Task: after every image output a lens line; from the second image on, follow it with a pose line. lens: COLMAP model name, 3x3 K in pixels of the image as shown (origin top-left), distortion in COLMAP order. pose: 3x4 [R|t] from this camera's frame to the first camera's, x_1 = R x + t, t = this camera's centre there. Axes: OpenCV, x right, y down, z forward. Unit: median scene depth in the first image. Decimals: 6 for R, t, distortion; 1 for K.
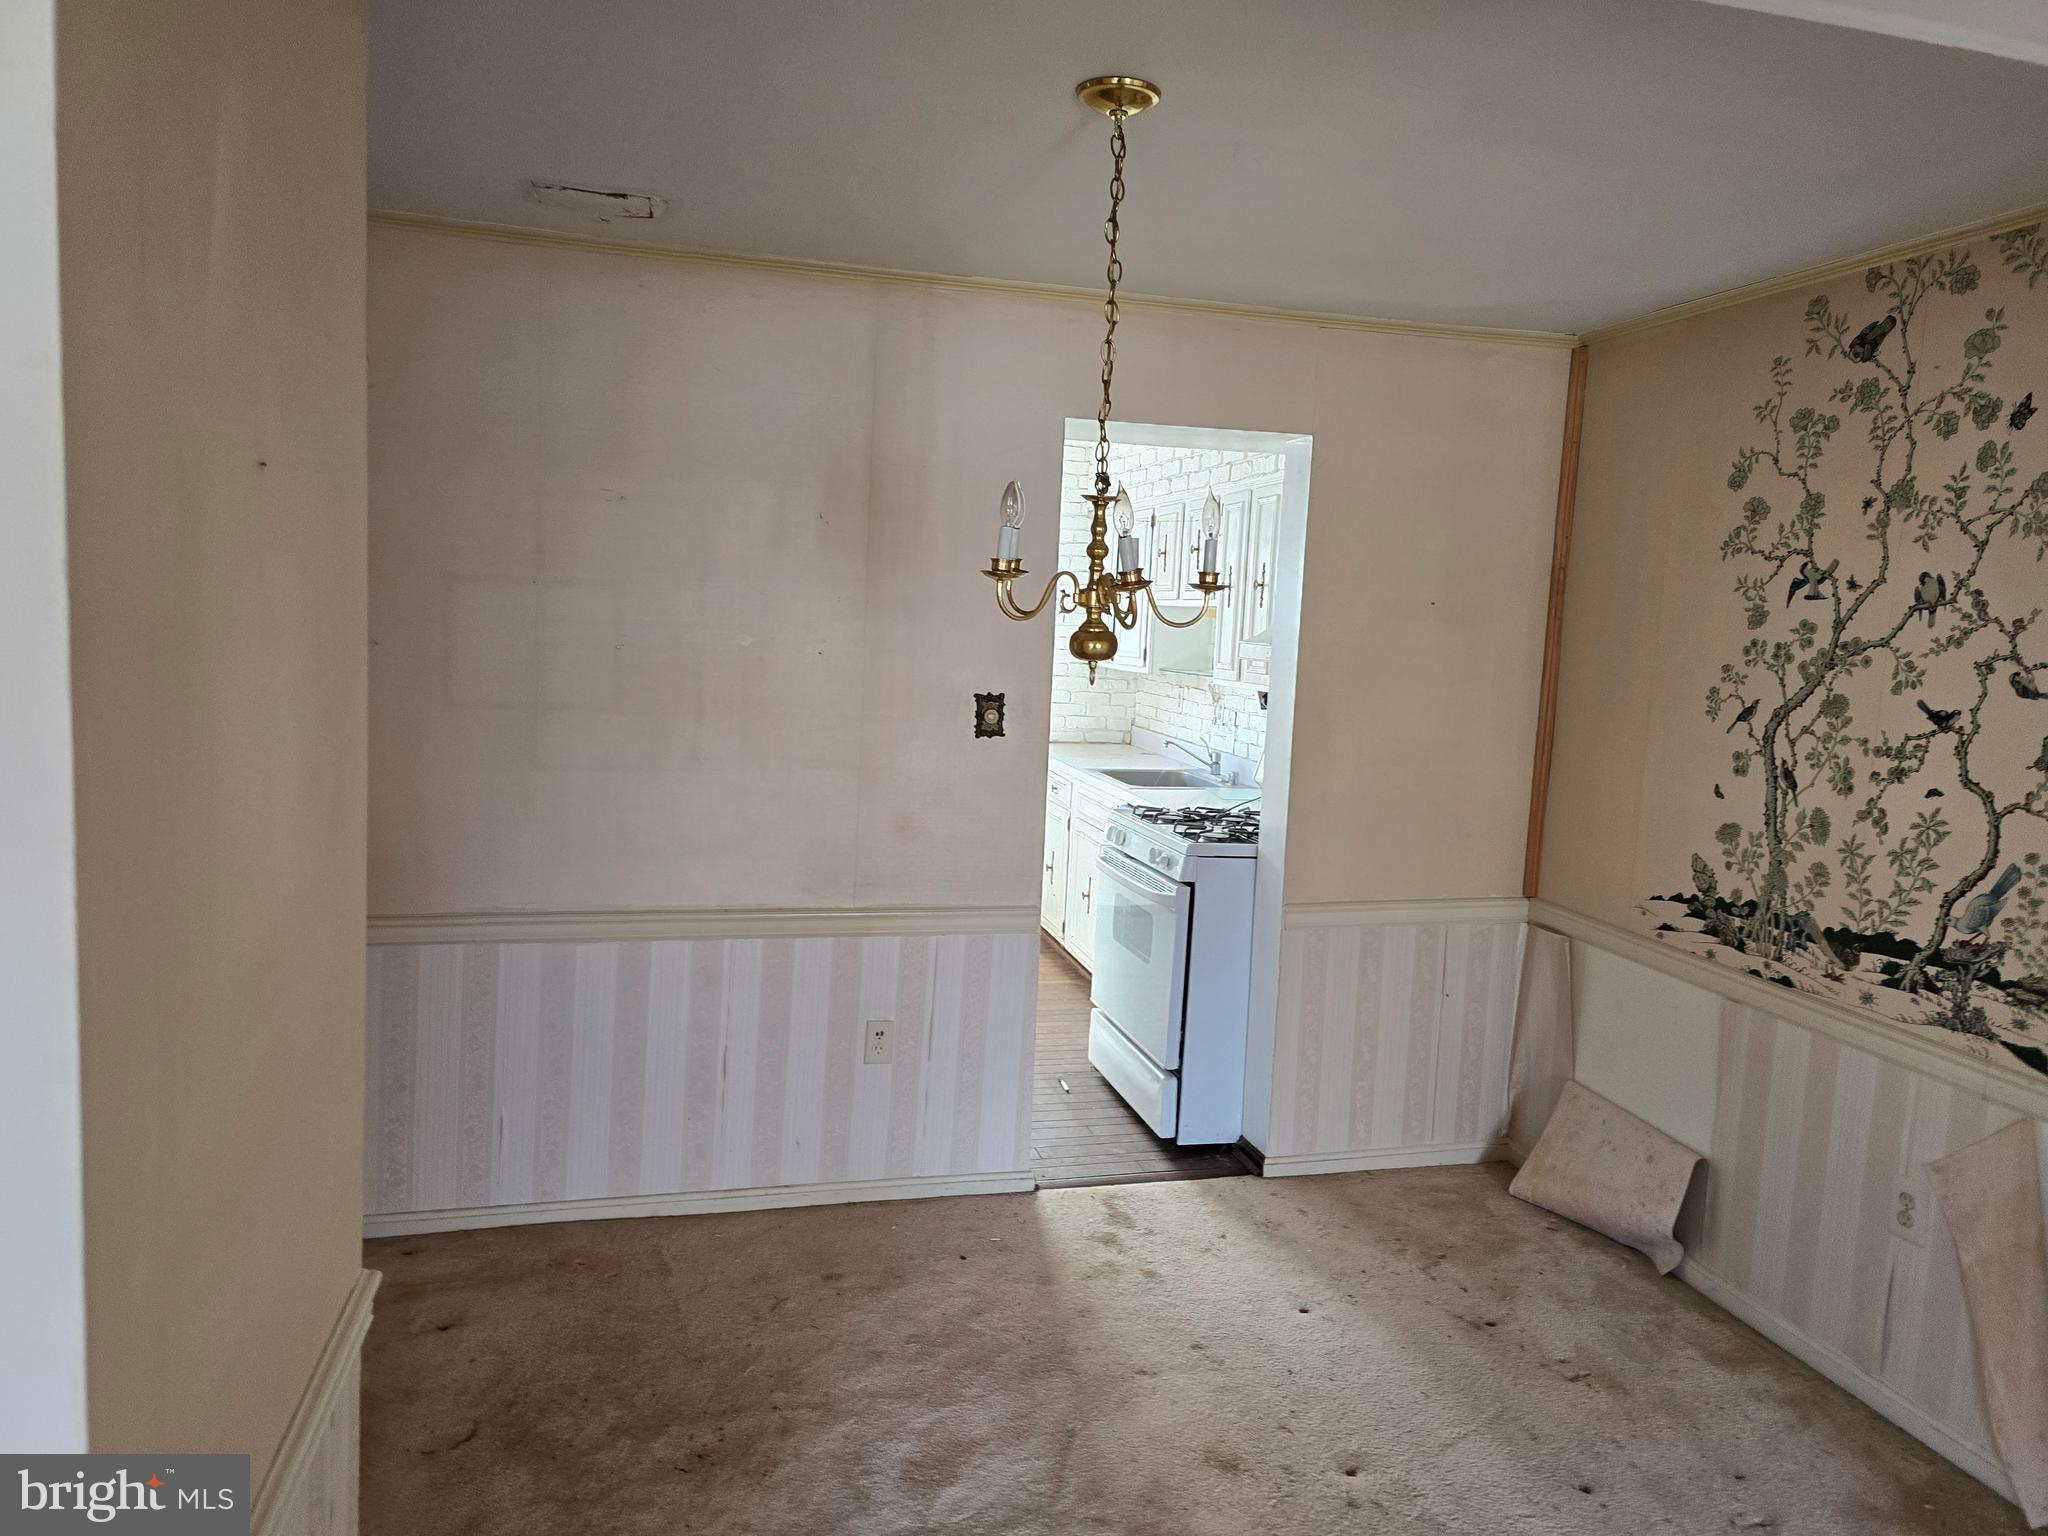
lens RADIAL K [[1375.9, 0, 1023.4], [0, 1375.9, 765.9], [0, 0, 1]] dist [0.090490, -0.005577]
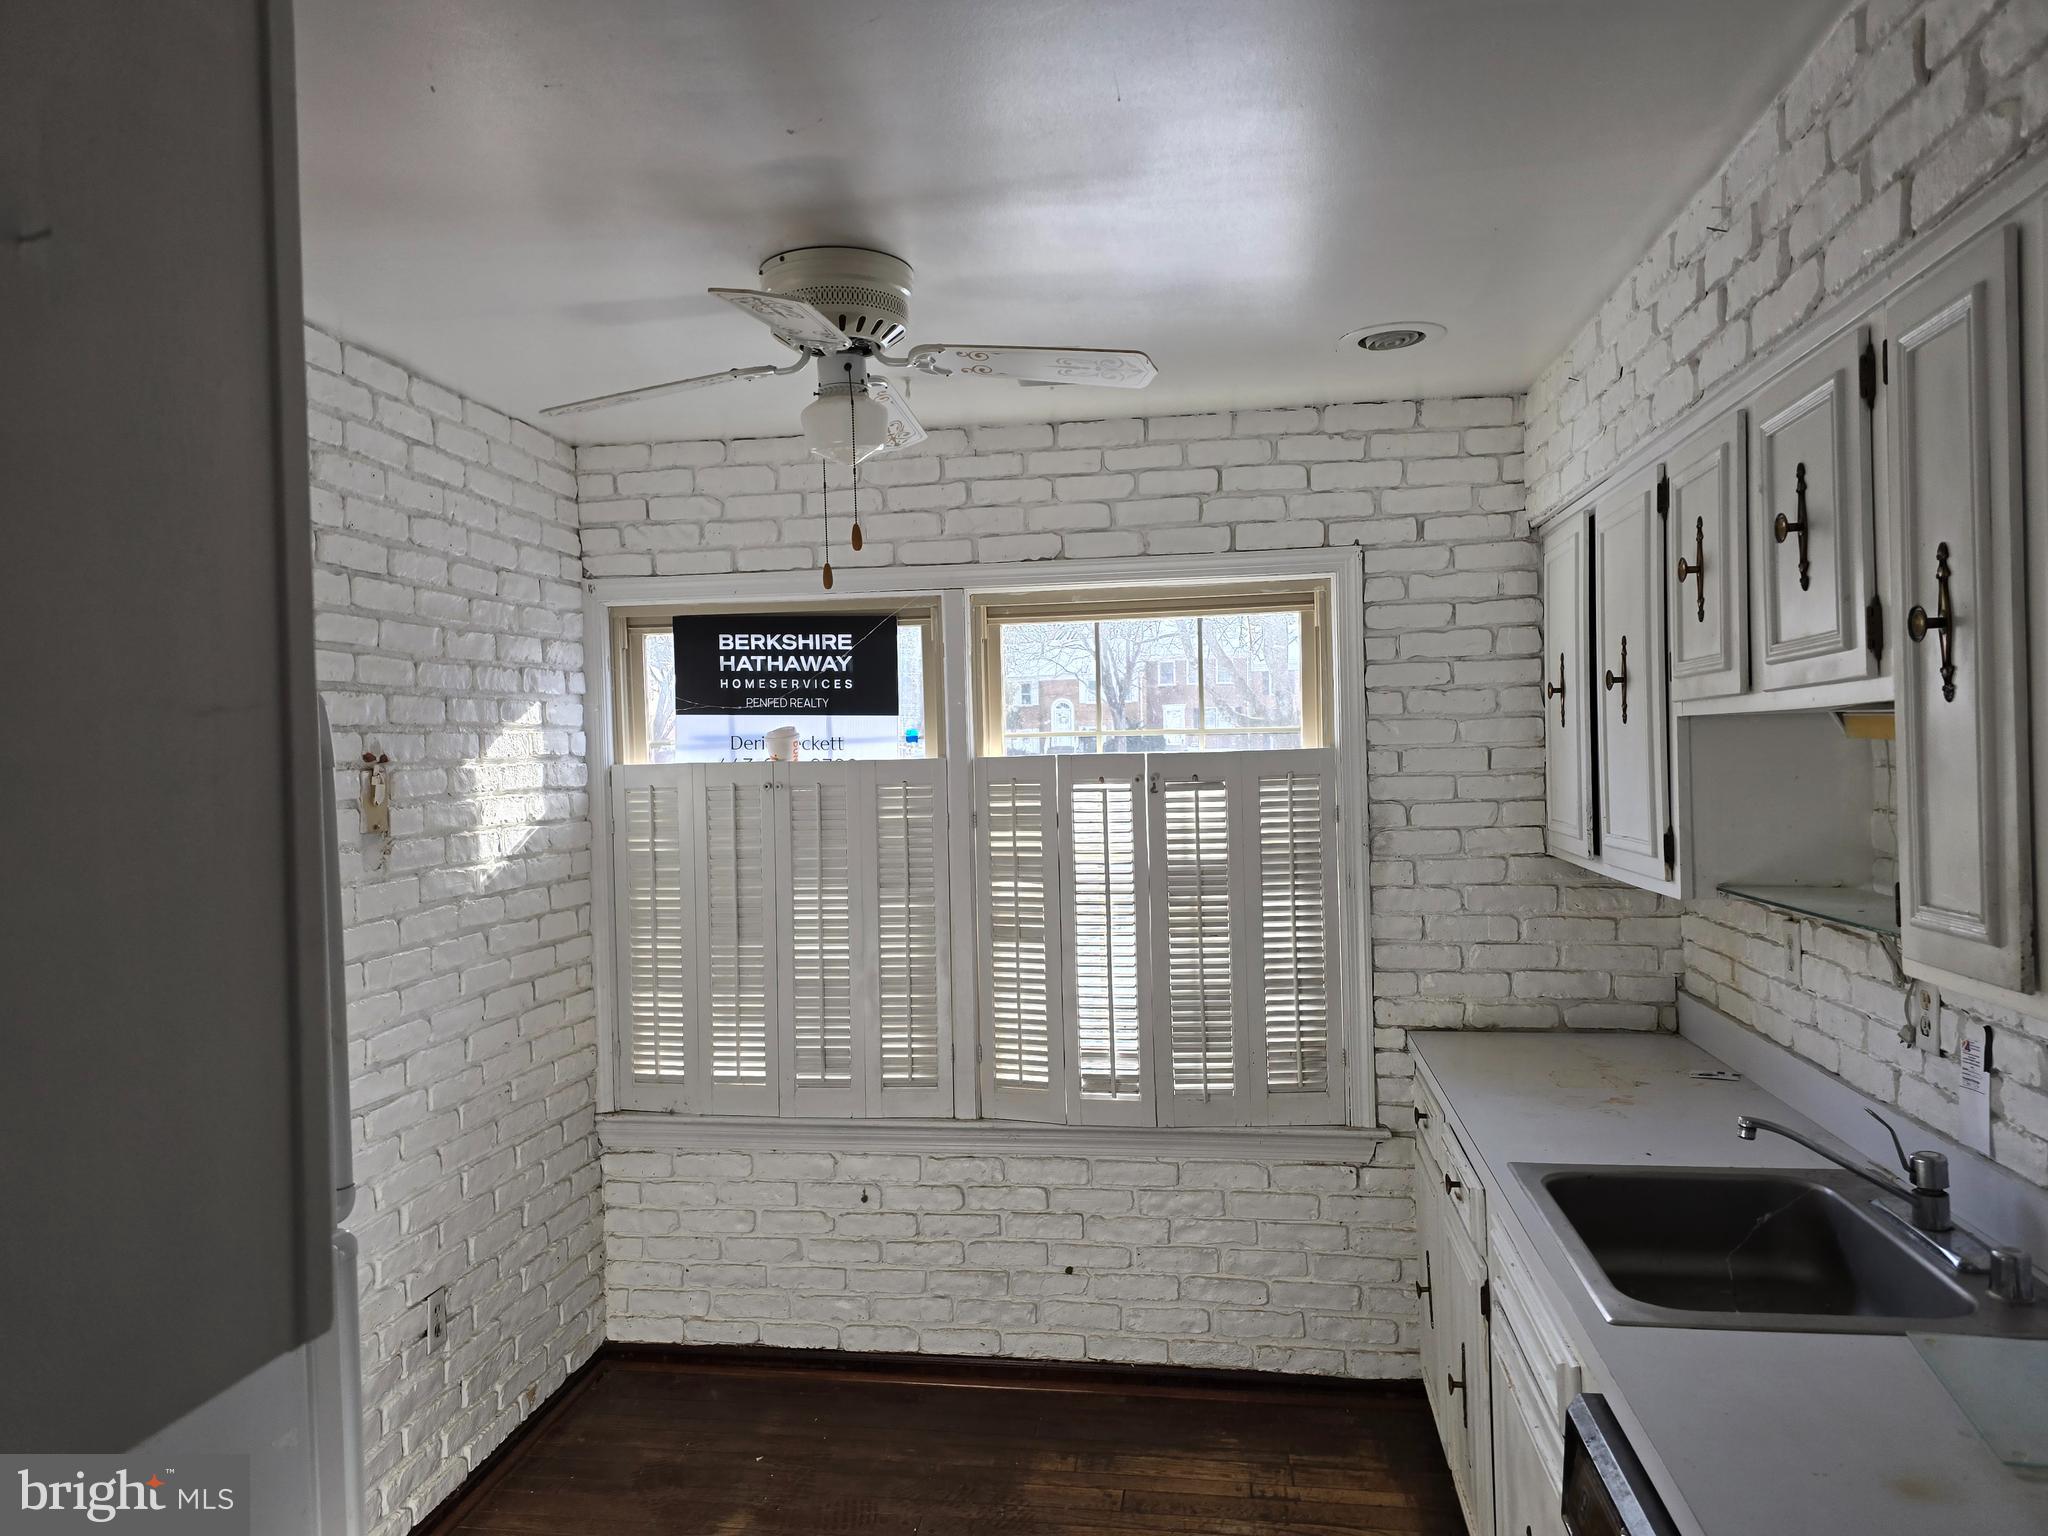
lens RADIAL K [[1375.9, 0, 1030.5], [0, 1375.9, 766.8], [0, 0, 1]] dist [0.090490, -0.005577]
pose [[0.919256, -0.052421, -0.390153, 0.078791], [0.009106, 0.993660, -0.112054, -0.061785], [0.393554, 0.099453, 0.913906, 0.576030]]
